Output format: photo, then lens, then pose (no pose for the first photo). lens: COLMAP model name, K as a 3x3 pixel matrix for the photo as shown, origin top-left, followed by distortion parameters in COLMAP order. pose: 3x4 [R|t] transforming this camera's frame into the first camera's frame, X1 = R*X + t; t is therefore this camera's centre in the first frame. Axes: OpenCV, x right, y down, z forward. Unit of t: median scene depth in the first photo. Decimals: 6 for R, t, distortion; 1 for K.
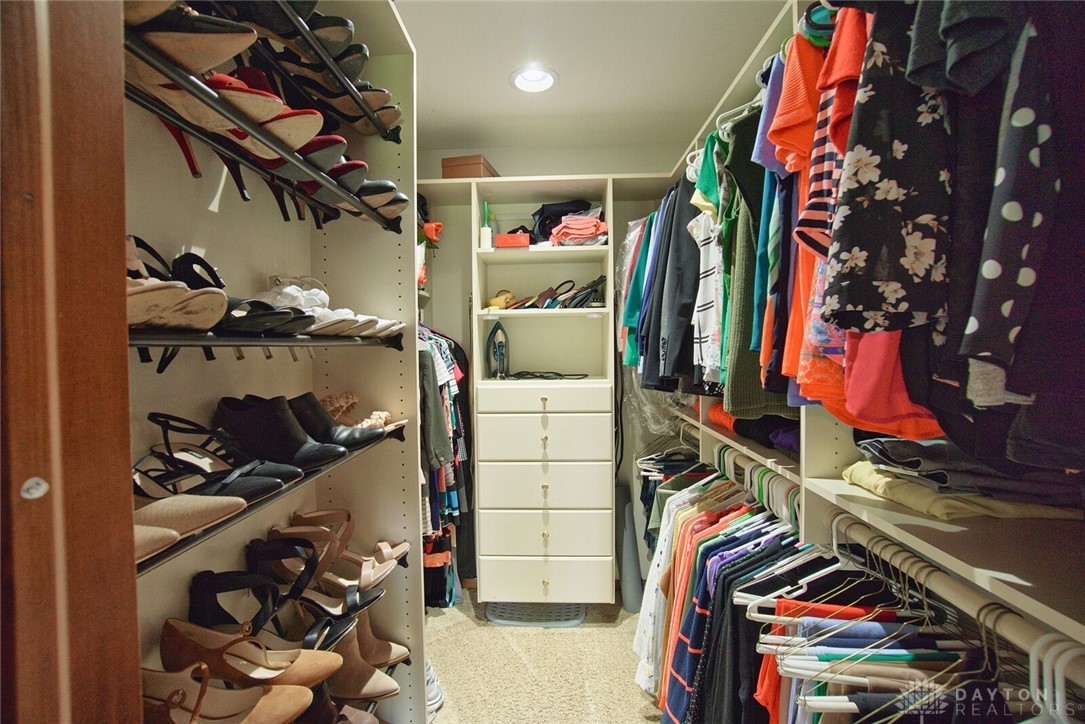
lens RADIAL K [[469.7, 0, 549.6], [0, 469.7, 355.4], [0, 0, 1]] dist [-0.040530, 0.009448]
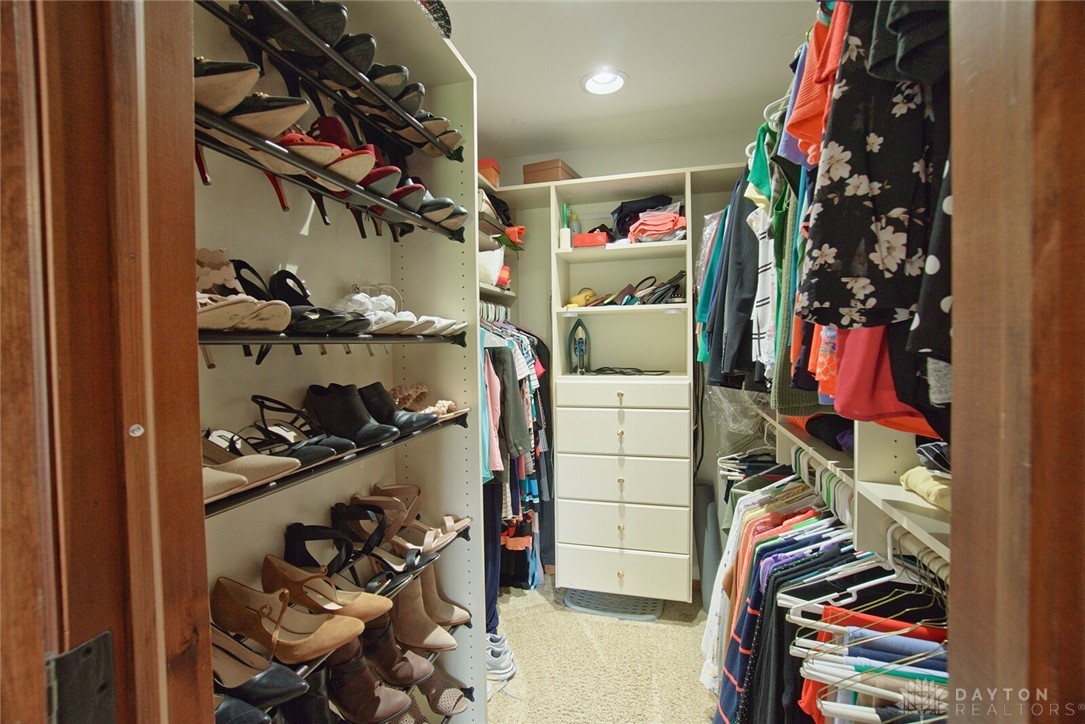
lens RADIAL K [[469.7, 0, 546.4], [0, 469.7, 354.5], [0, 0, 1]] dist [-0.040530, 0.009448]
pose [[0.974657, 0.002901, -0.223685, 0.144851], [-0.001438, 0.999976, 0.006705, 0.000310], [0.223700, -0.006214, 0.974638, -0.060133]]
